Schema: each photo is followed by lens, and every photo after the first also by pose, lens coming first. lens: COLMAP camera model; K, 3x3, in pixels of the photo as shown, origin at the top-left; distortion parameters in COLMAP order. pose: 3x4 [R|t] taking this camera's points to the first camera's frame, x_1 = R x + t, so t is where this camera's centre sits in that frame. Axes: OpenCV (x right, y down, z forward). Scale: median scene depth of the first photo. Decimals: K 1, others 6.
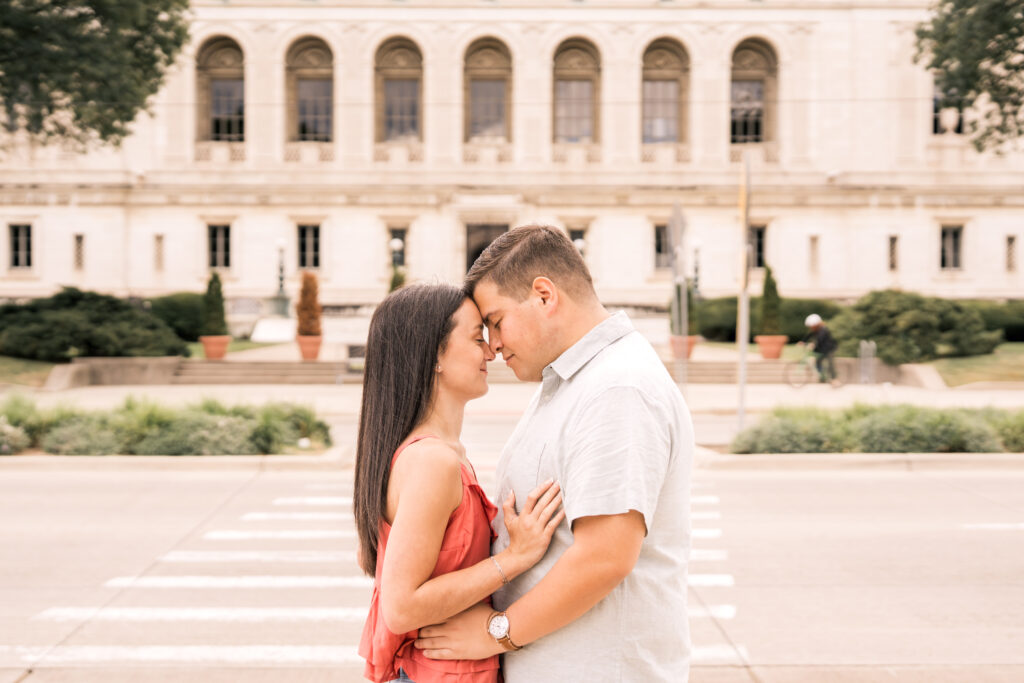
lens RADIAL K [[1581.6, 0, 515.1], [0, 1581.6, 392.7], [0, 0, 1]] dist [0.000182, 0.000409]
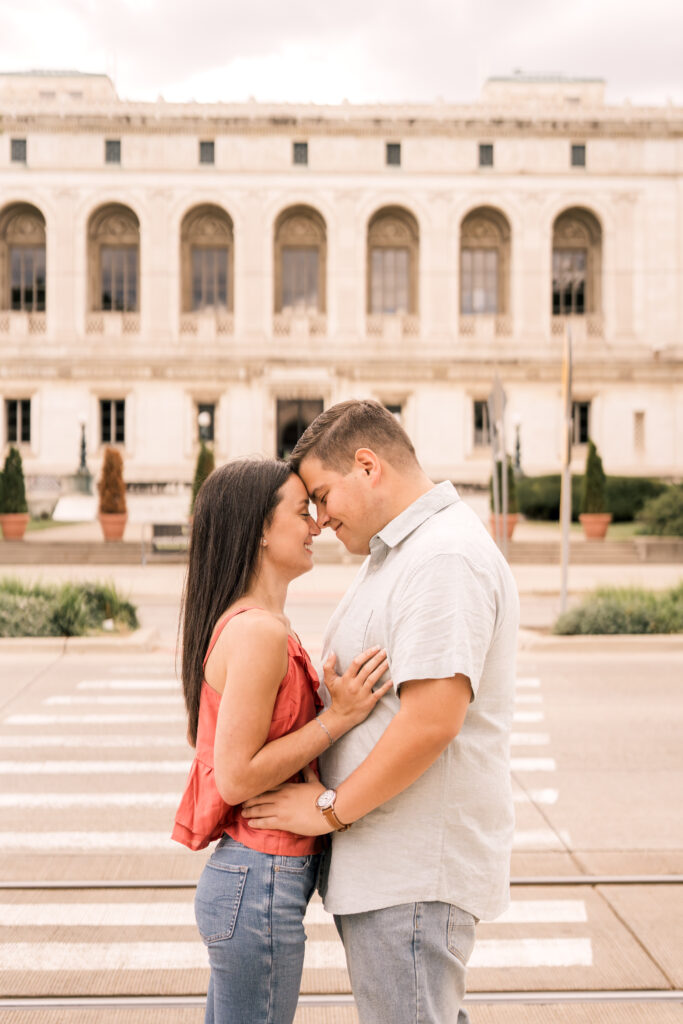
lens RADIAL K [[1513.2, 0, 341.5], [0, 1513.2, 512.0], [0, 0, 1]] dist [-0.012601, 0.022139]
pose [[0.999990, 0.003111, -0.003085, 0.011292], [-0.003207, 0.999502, -0.031378, -0.009097], [0.002986, 0.031388, 0.999503, 0.085543]]
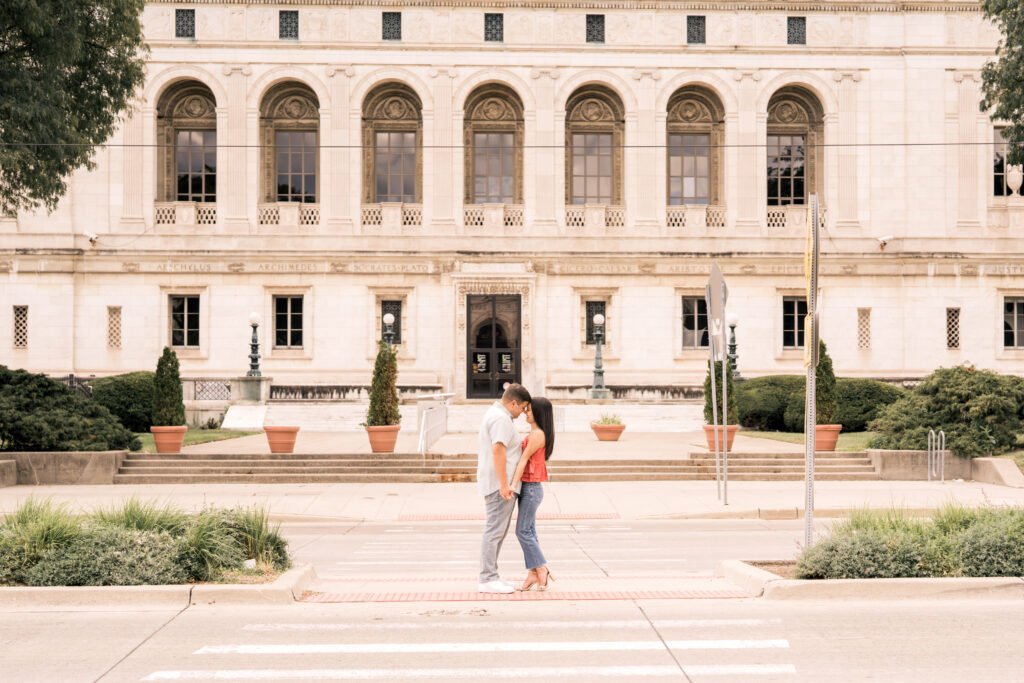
lens RADIAL K [[1513.2, 0, 576.9], [0, 1513.2, 404.2], [0, 0, 1]] dist [-0.012601, 0.022139]
pose [[0.999812, -0.000013, 0.019413, 0.012603], [0.000773, 0.999234, -0.039117, -0.013535], [-0.019397, 0.039125, 0.999046, 0.163546]]
